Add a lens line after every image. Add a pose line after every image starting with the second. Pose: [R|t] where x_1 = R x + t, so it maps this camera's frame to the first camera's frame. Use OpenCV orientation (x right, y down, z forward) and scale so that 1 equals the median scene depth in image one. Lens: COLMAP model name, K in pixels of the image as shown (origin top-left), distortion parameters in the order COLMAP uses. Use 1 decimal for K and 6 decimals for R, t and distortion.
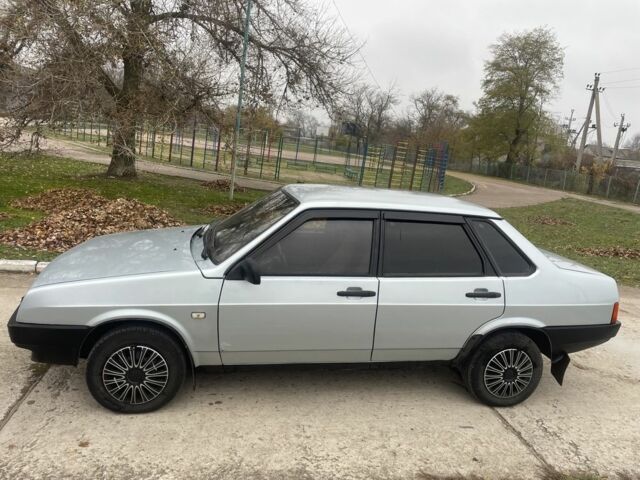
lens RADIAL K [[481.6, 0, 321.2], [0, 481.6, 236.5], [0, 0, 1]] dist [0.082009, -0.101601]
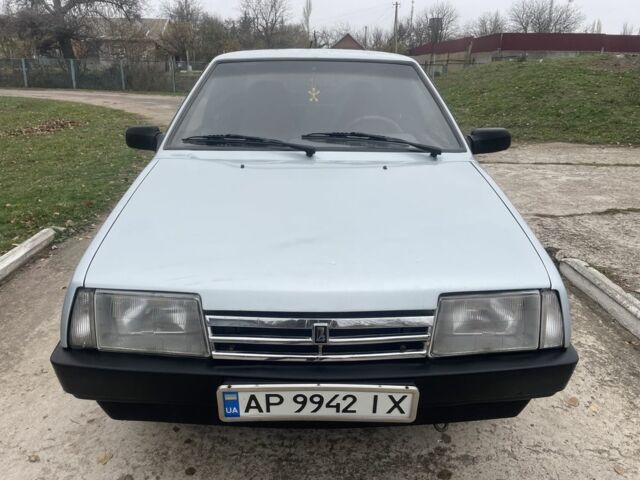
lens RADIAL K [[481.6, 0, 319.8], [0, 481.6, 238.2], [0, 0, 1]] dist [0.082009, -0.101601]
pose [[0.169922, -0.428334, 0.887500, -0.927236], [0.196602, 0.897227, 0.395386, -0.157709], [-0.965647, 0.107300, 0.236670, 0.965519]]
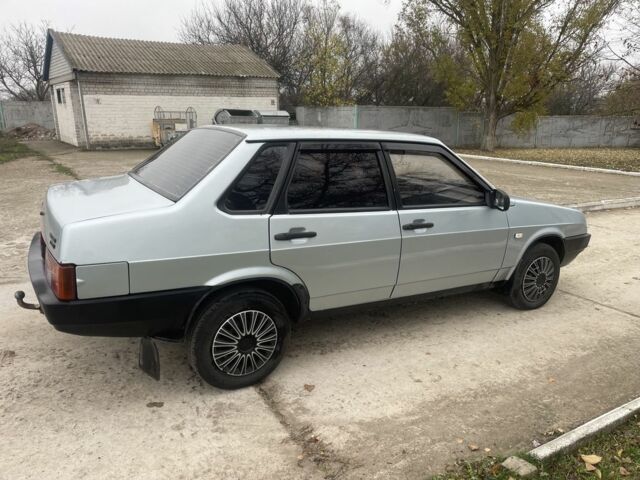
lens RADIAL K [[481.6, 0, 325.4], [0, 481.6, 239.4], [0, 0, 1]] dist [0.082009, -0.101601]
pose [[-0.931671, -0.040469, -0.361042, 0.489998], [-0.186579, 0.906009, 0.379915, -0.294158], [0.311732, 0.421319, -0.851653, 2.188976]]
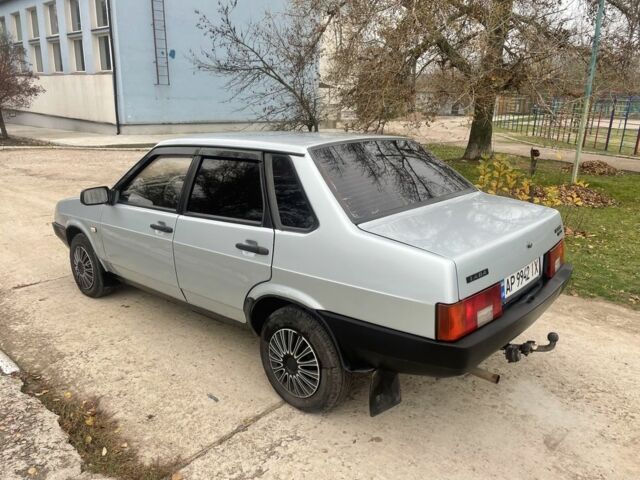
lens RADIAL K [[481.6, 0, 315.8], [0, 481.6, 234.1], [0, 0, 1]] dist [0.082009, -0.101601]
pose [[0.602447, 0.096576, -0.792295, 1.029617], [-0.092828, 0.994394, 0.050626, 0.047161], [0.792742, 0.043048, 0.608035, 0.603829]]
